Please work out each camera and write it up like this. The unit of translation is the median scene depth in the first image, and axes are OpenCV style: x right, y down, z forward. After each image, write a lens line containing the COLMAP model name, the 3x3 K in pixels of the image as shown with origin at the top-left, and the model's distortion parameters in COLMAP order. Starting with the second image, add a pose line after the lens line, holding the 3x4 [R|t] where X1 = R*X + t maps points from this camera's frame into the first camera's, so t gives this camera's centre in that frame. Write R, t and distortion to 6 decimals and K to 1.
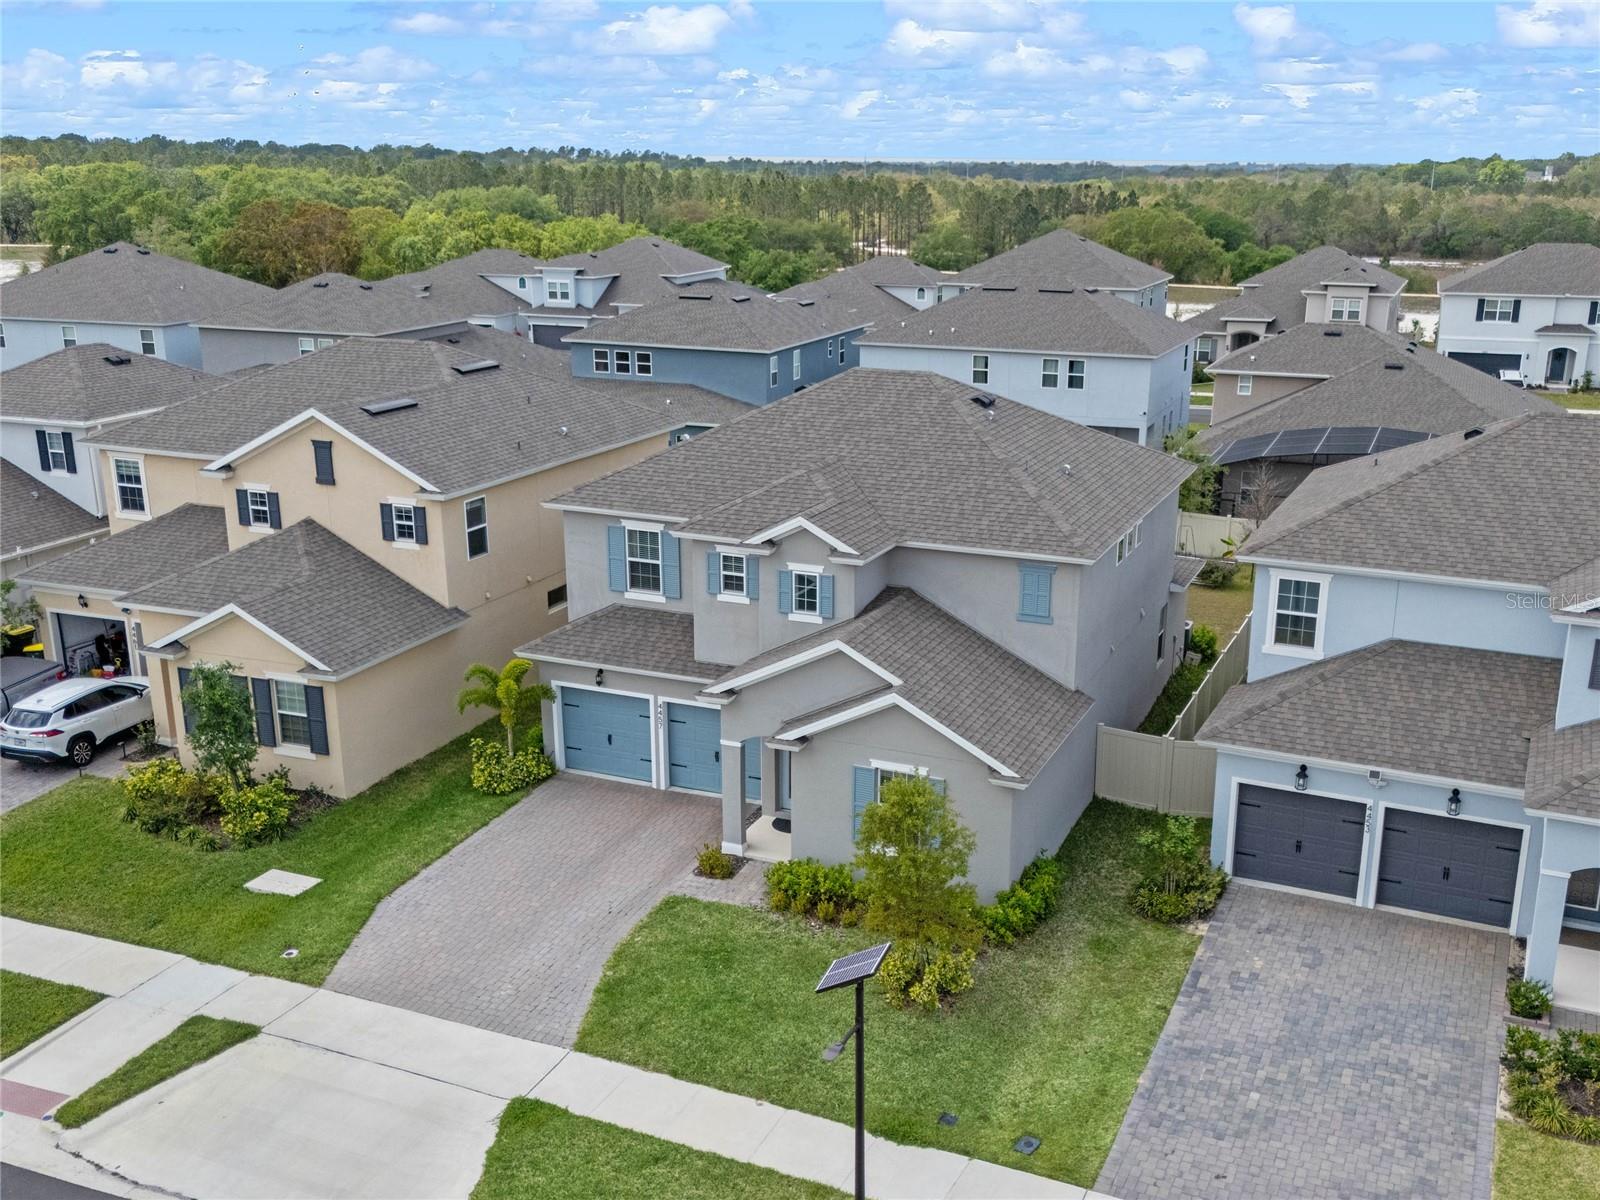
lens RADIAL K [[1445.2, 0, 882.2], [0, 1445.2, 576.3], [0, 0, 1]] dist [0.118473, -0.180630]
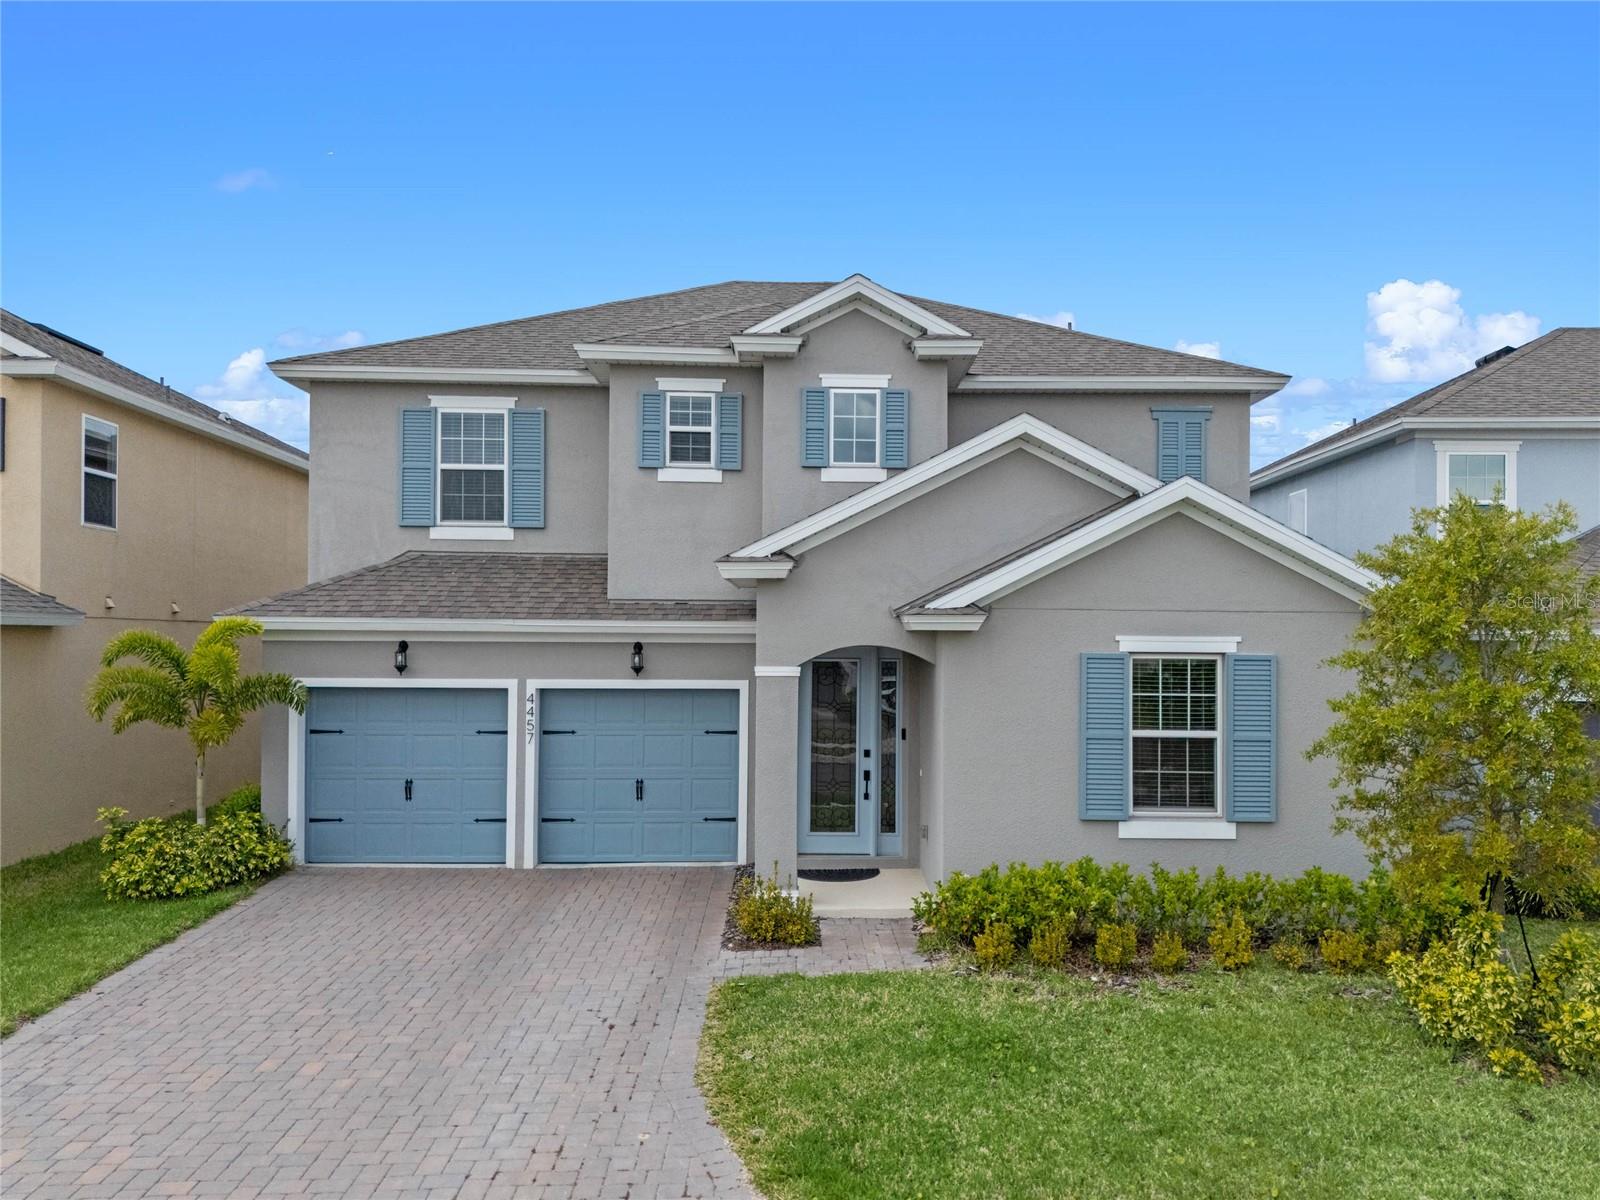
lens RADIAL K [[1176.9, 0, 802.5], [0, 1176.9, 603.0], [0, 0, 1]] dist [0.089202, -0.086665]
pose [[0.926513, 0.007275, 0.376193, -0.226739], [0.100646, 0.958589, -0.266416, 0.183467], [-0.362553, 0.284700, 0.887413, 0.572985]]
